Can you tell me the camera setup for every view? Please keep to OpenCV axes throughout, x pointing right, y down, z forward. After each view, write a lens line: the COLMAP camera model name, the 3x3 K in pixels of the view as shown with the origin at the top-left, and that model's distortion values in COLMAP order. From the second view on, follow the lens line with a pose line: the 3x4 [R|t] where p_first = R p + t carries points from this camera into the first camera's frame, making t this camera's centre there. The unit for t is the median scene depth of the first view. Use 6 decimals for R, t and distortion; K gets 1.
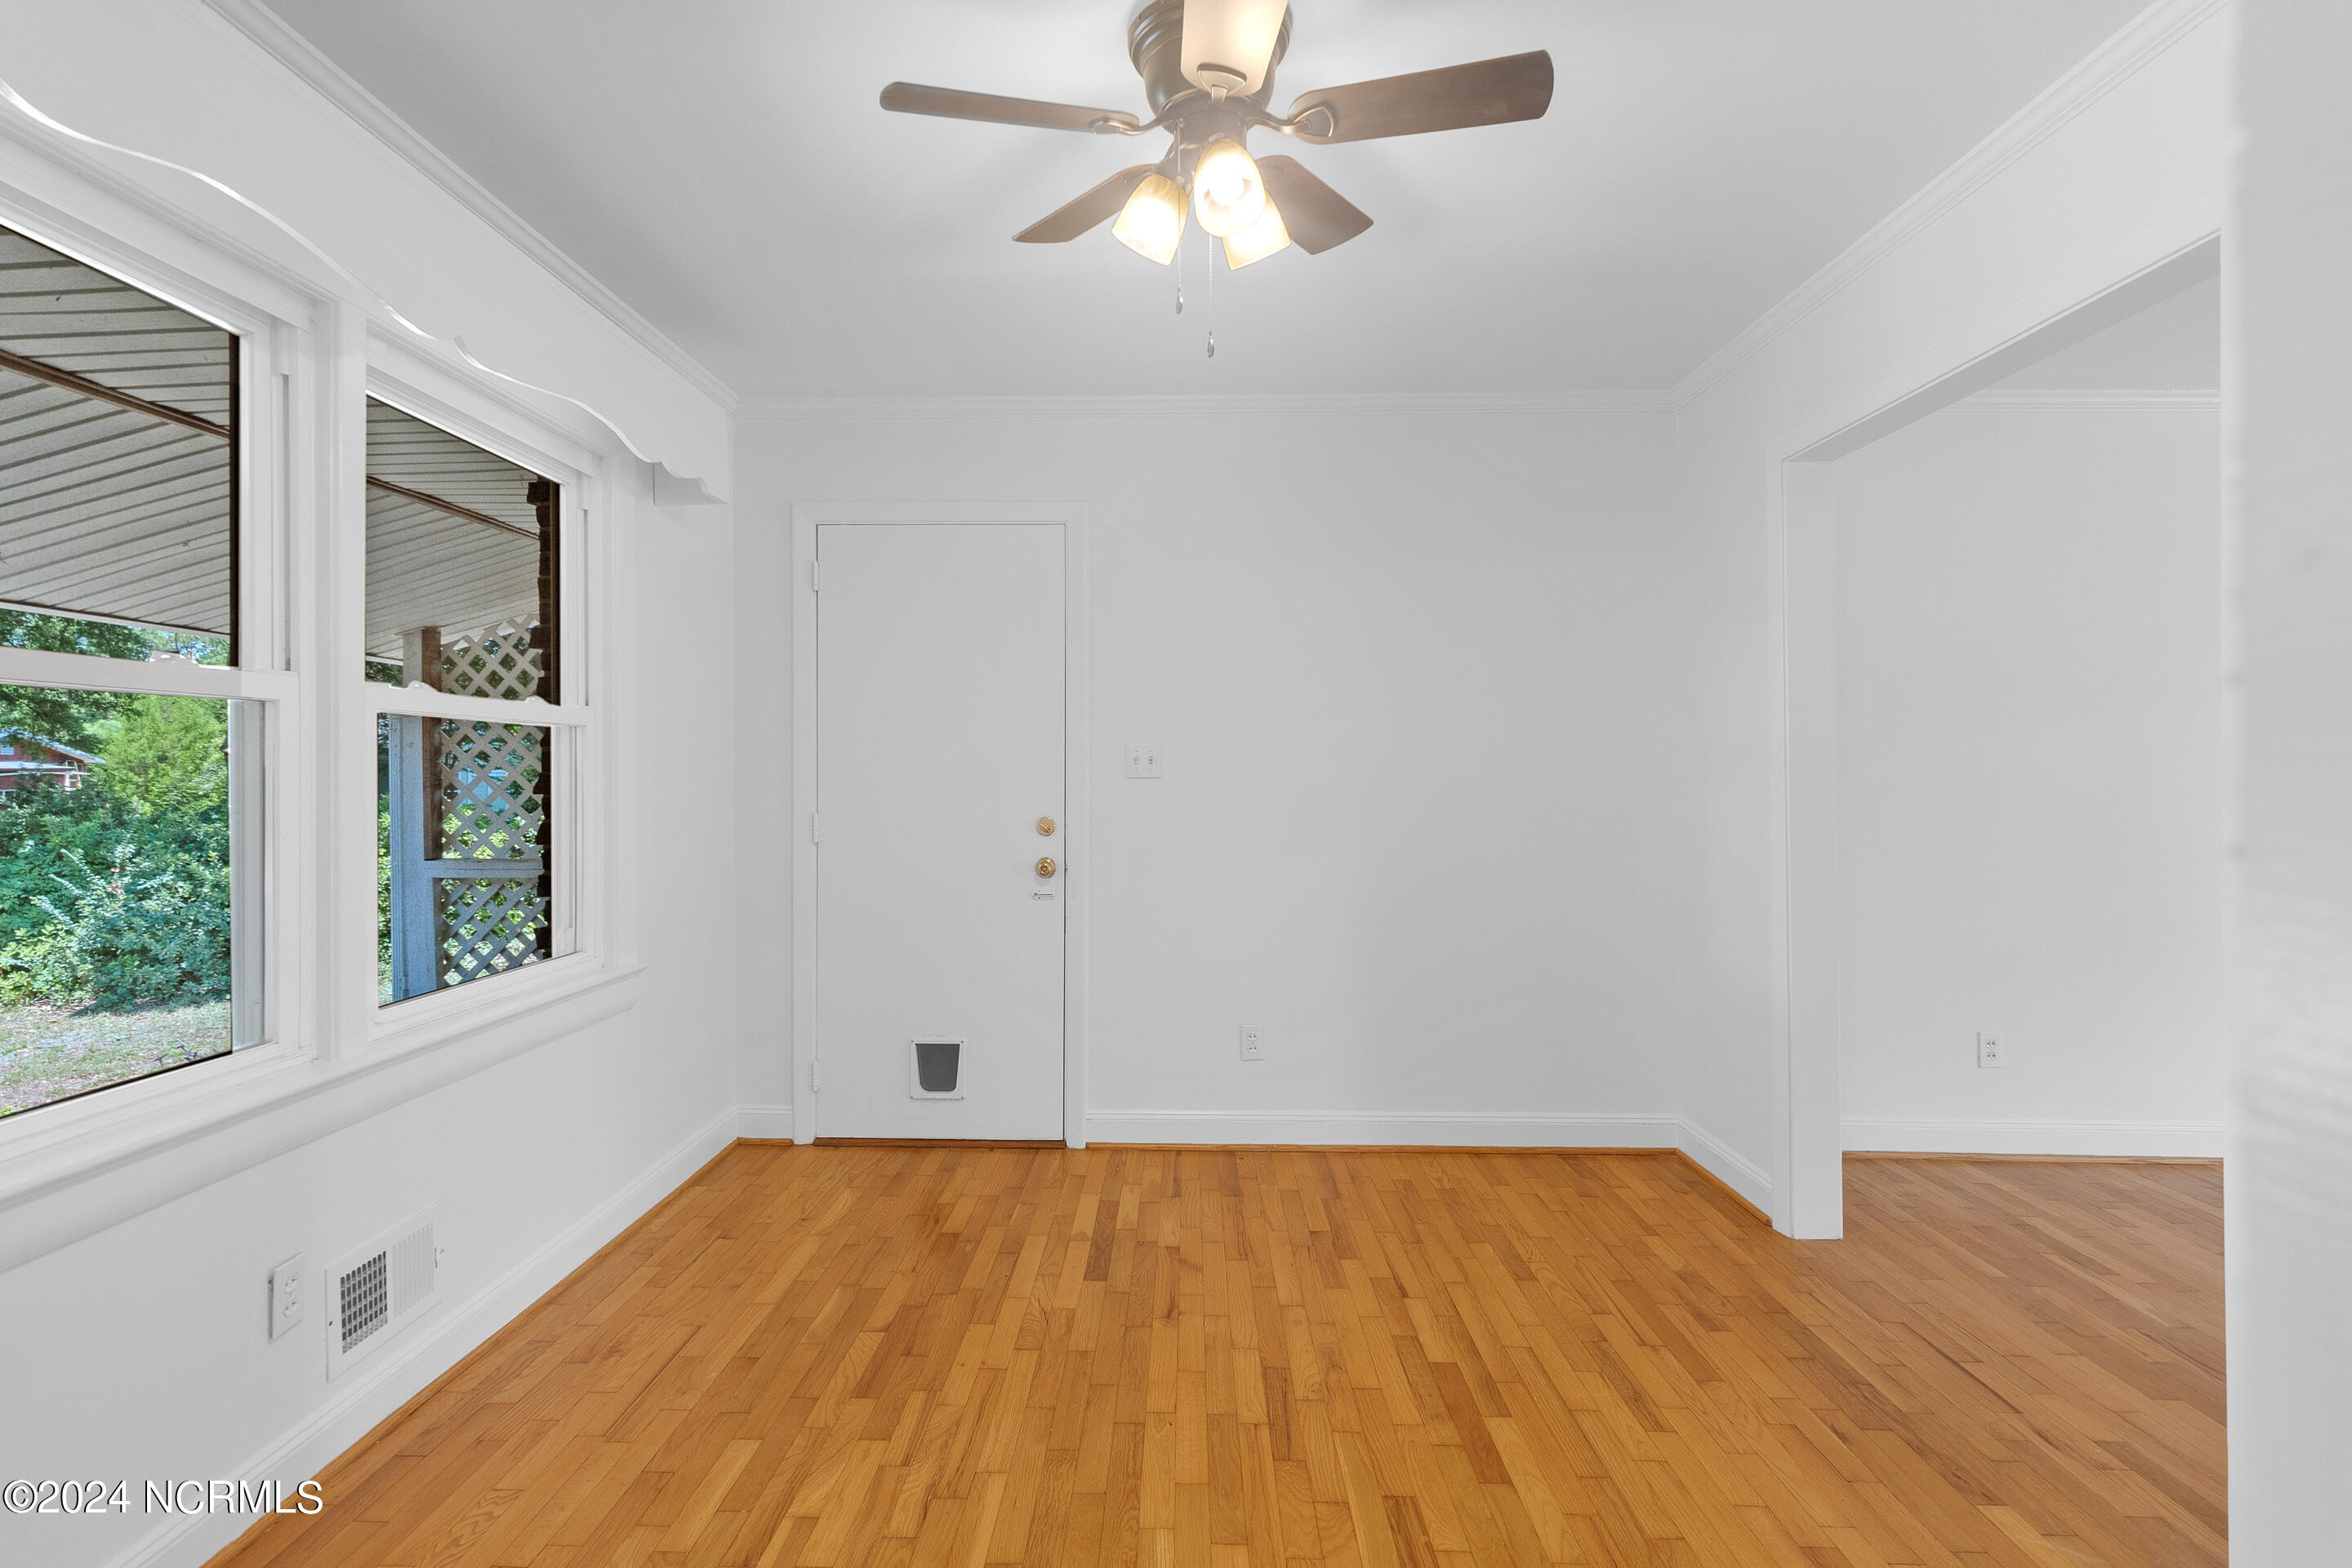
lens RADIAL K [[1116.9, 0, 1158.9], [0, 1116.9, 778.7], [0, 0, 1]] dist [0.000900, -0.001391]
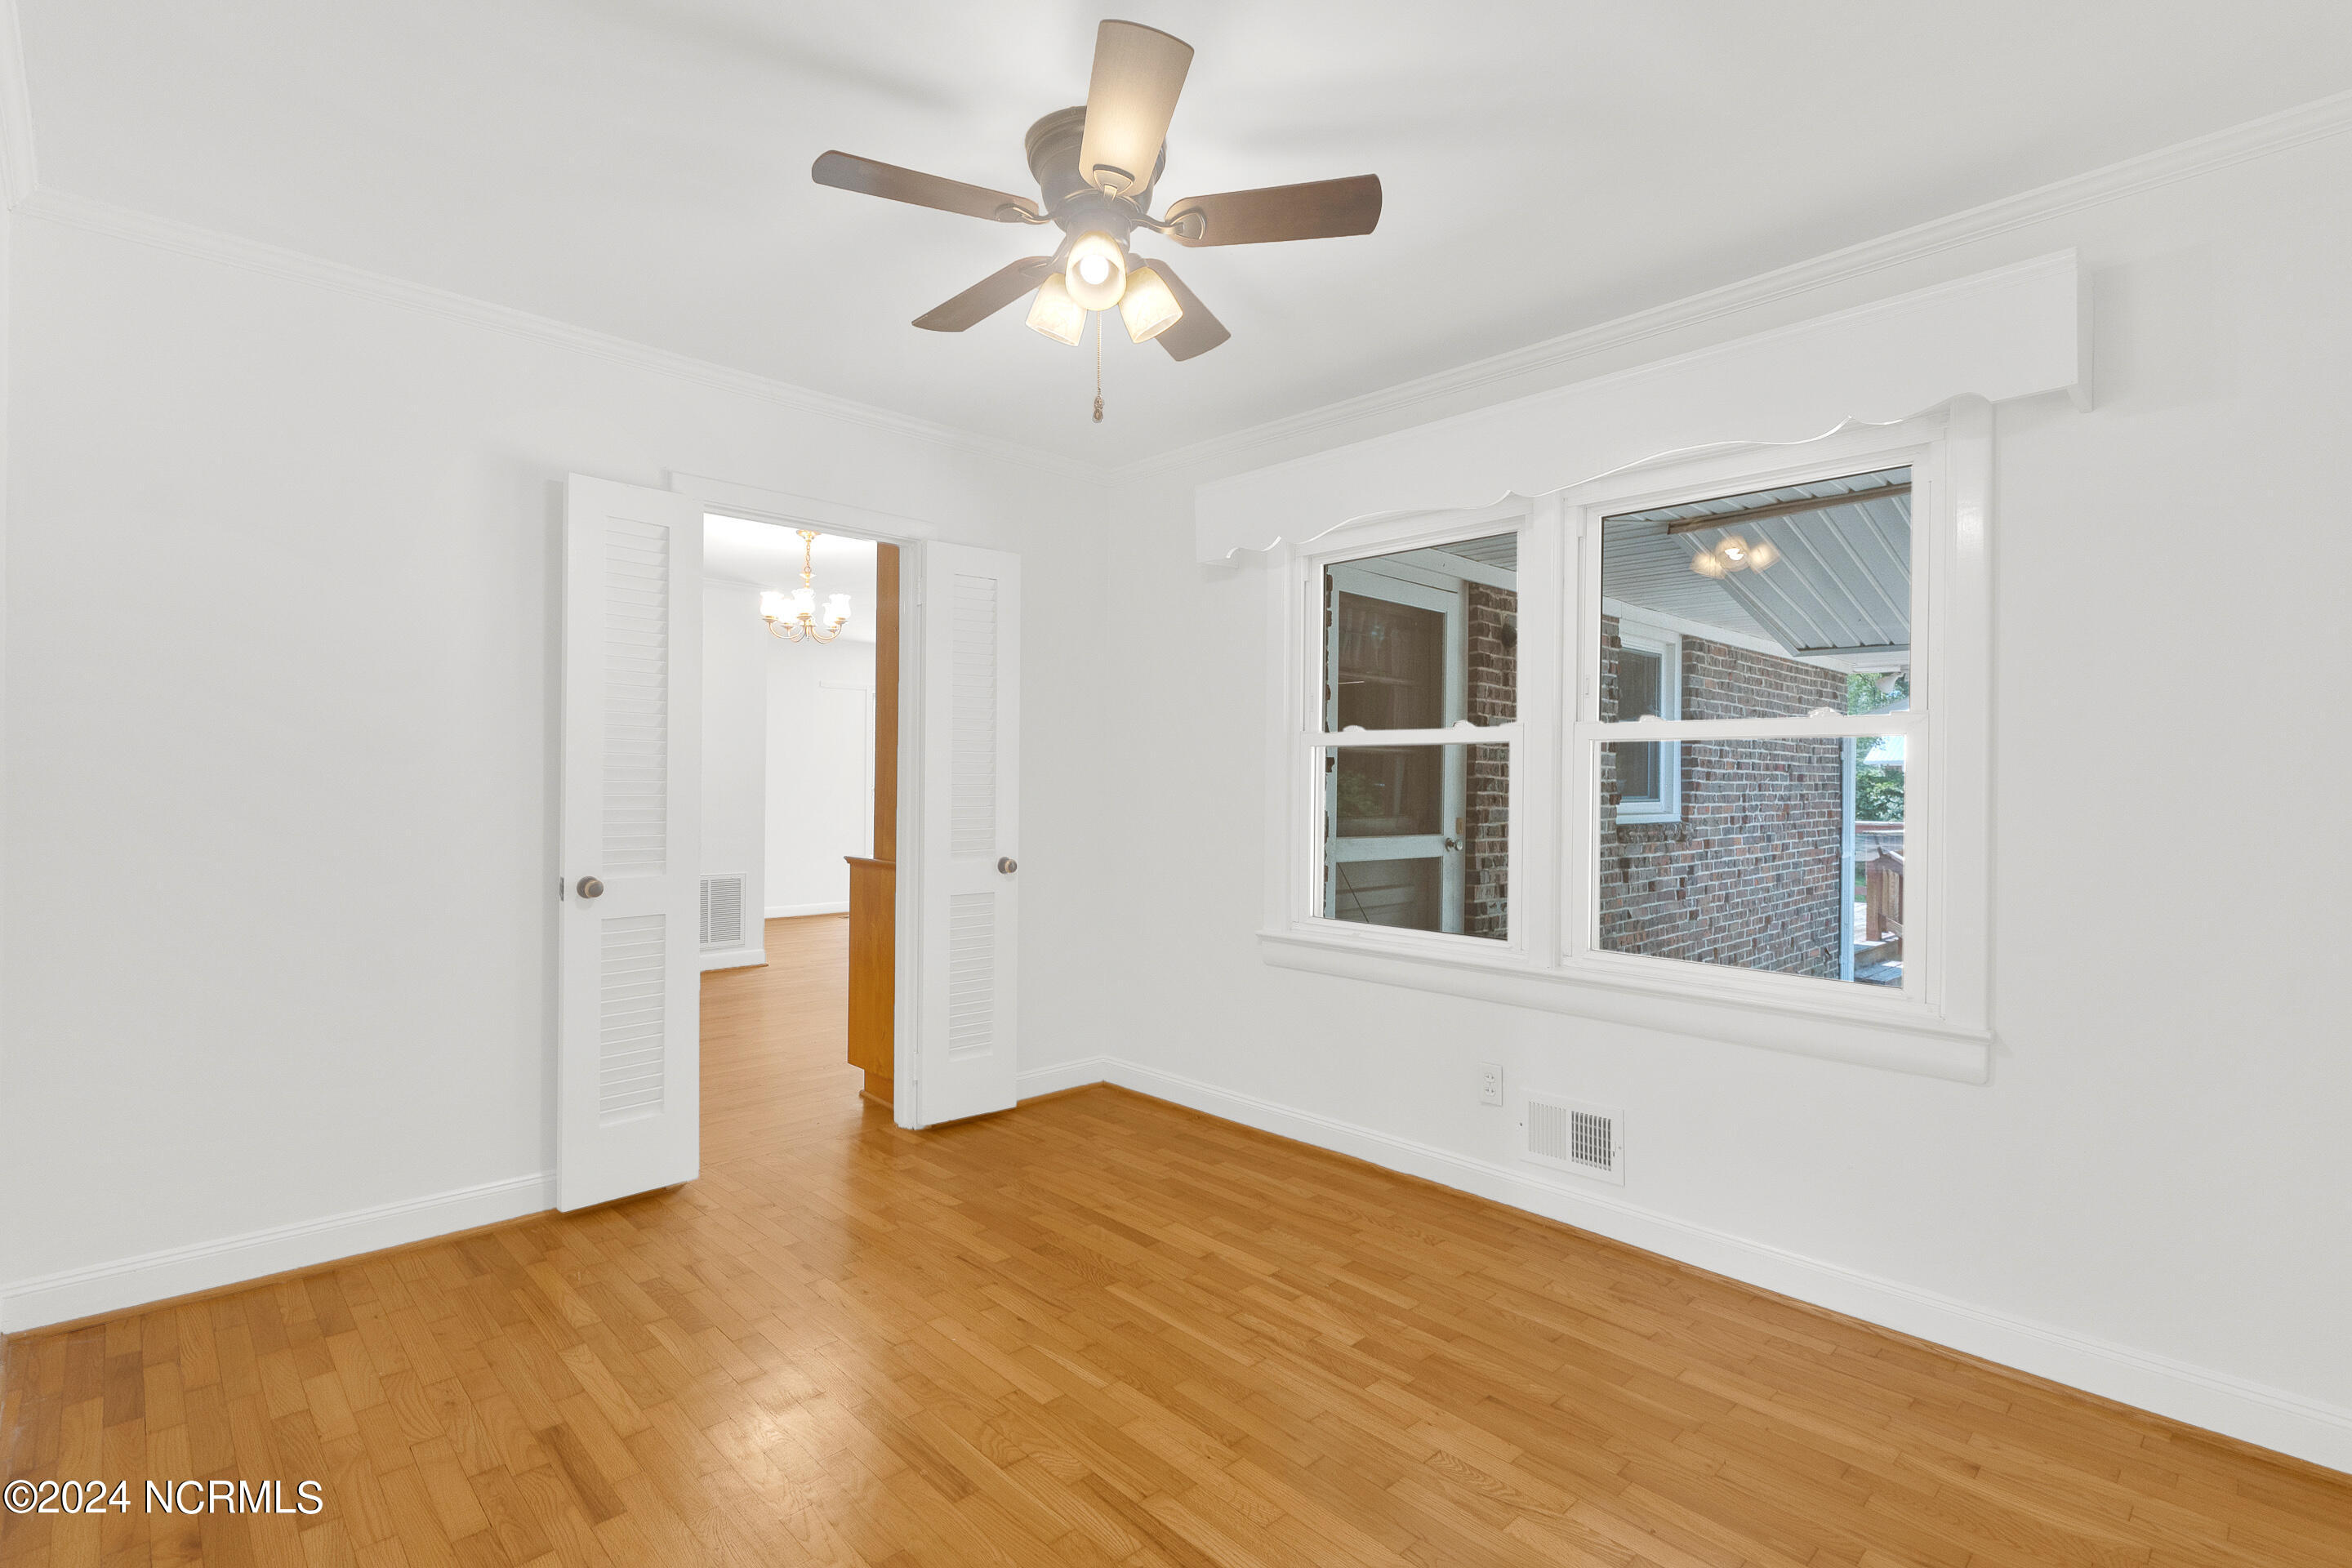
lens RADIAL K [[1116.9, 0, 1185.8], [0, 1116.9, 781.6], [0, 0, 1]] dist [0.000900, -0.001391]
pose [[-0.696483, 0.000093, -0.717574, 0.789038], [-0.012350, 0.999850, 0.012116, -0.029566], [0.717467, 0.017301, -0.696377, 1.797711]]
